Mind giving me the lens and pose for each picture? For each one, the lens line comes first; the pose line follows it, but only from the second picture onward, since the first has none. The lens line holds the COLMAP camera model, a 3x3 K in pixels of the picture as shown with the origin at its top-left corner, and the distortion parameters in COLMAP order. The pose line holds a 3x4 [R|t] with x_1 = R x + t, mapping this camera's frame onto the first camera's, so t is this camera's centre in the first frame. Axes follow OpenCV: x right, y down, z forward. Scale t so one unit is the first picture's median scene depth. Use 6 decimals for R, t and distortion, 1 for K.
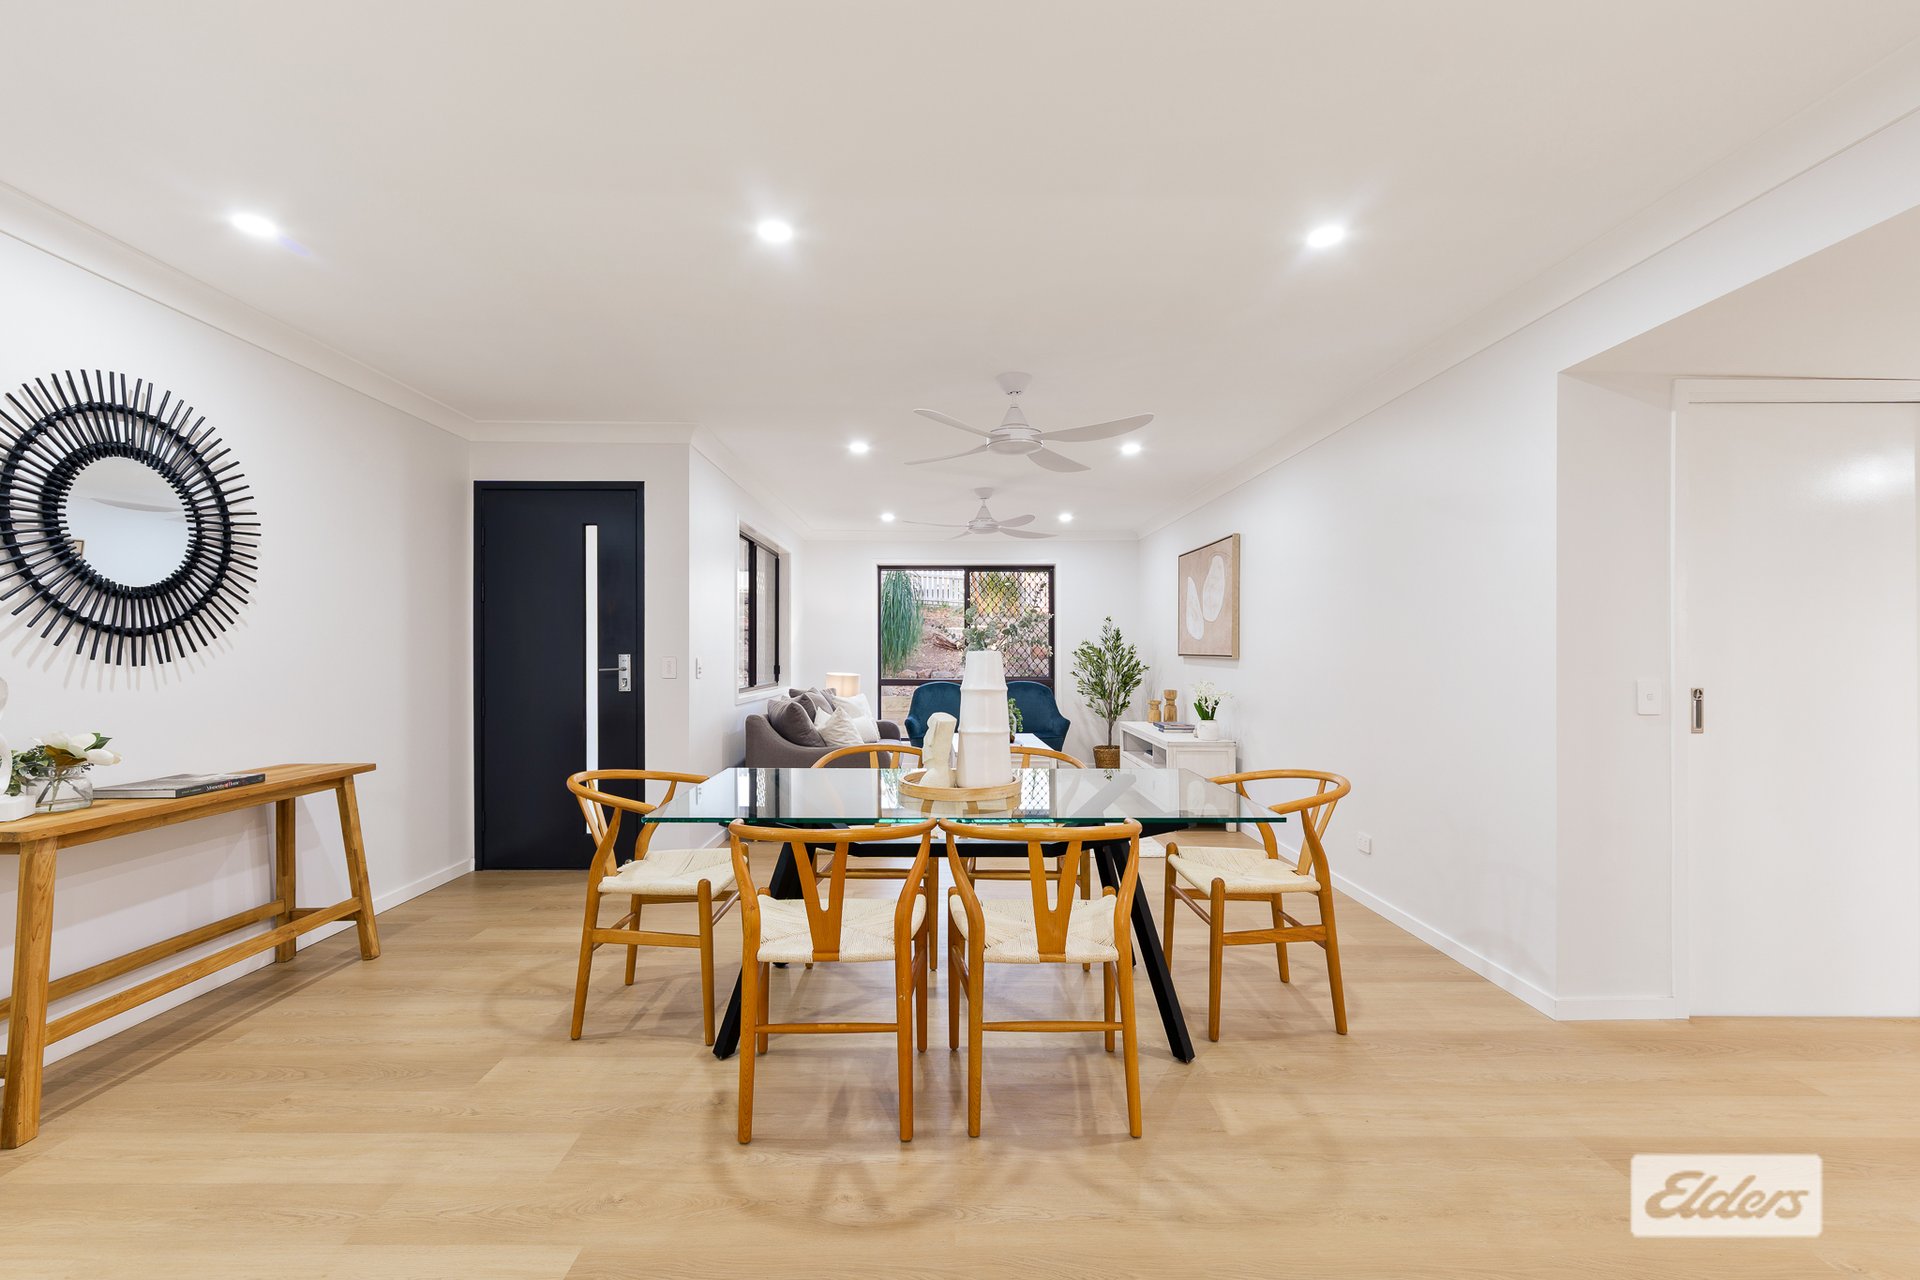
lens RADIAL K [[777.2, 0, 960.2], [0, 777.2, 649.7], [0, 0, 1]] dist [-0.003570, -0.000178]
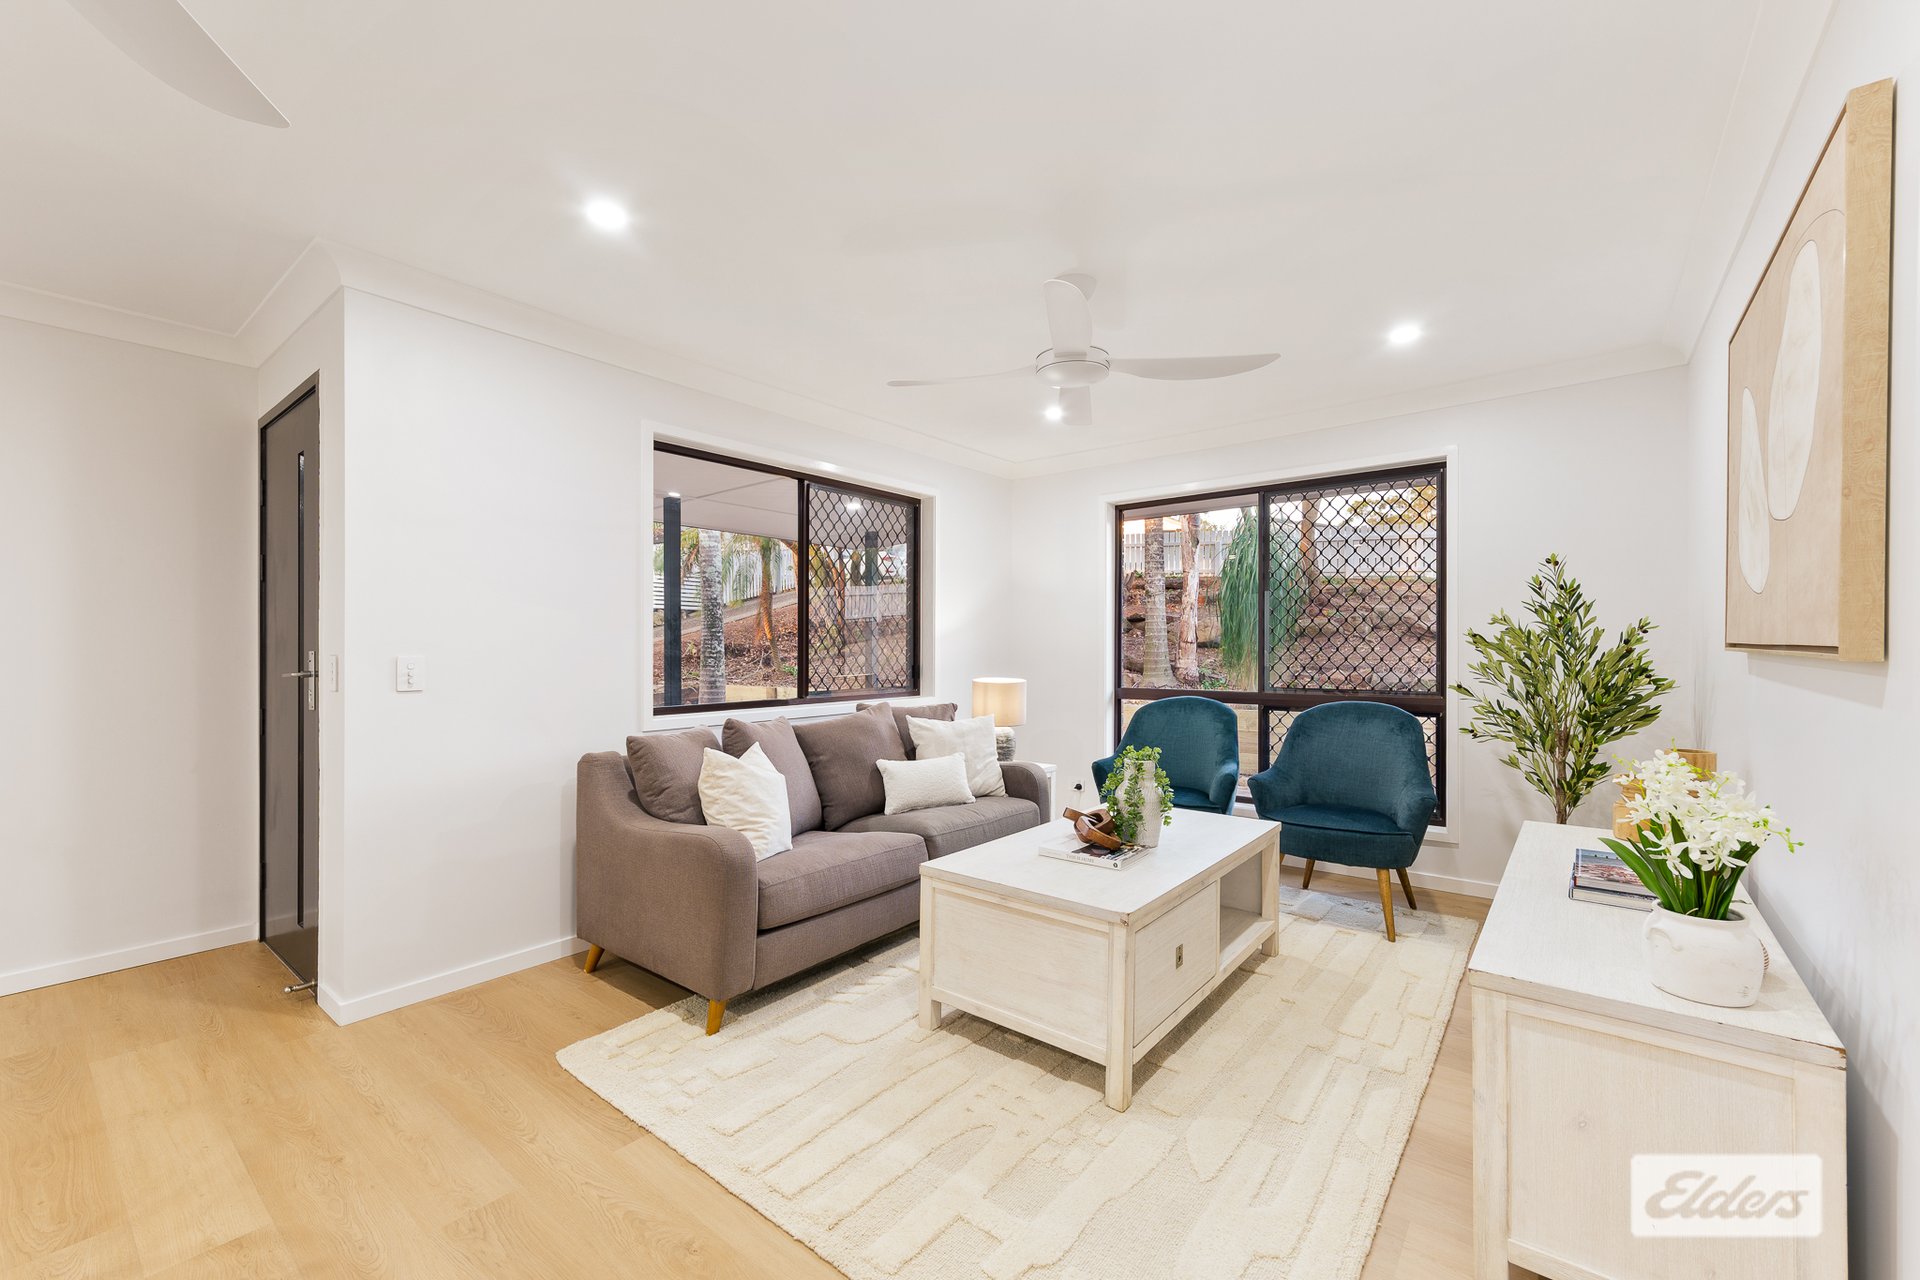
lens RADIAL K [[777.2, 0, 958.3], [0, 777.2, 646.2], [0, 0, 1]] dist [-0.003570, -0.000178]
pose [[0.772339, -0.004961, -0.635192, 0.207417], [0.008555, 0.999960, 0.002592, 0.002312], [0.635154, -0.007436, 0.772350, 0.470103]]
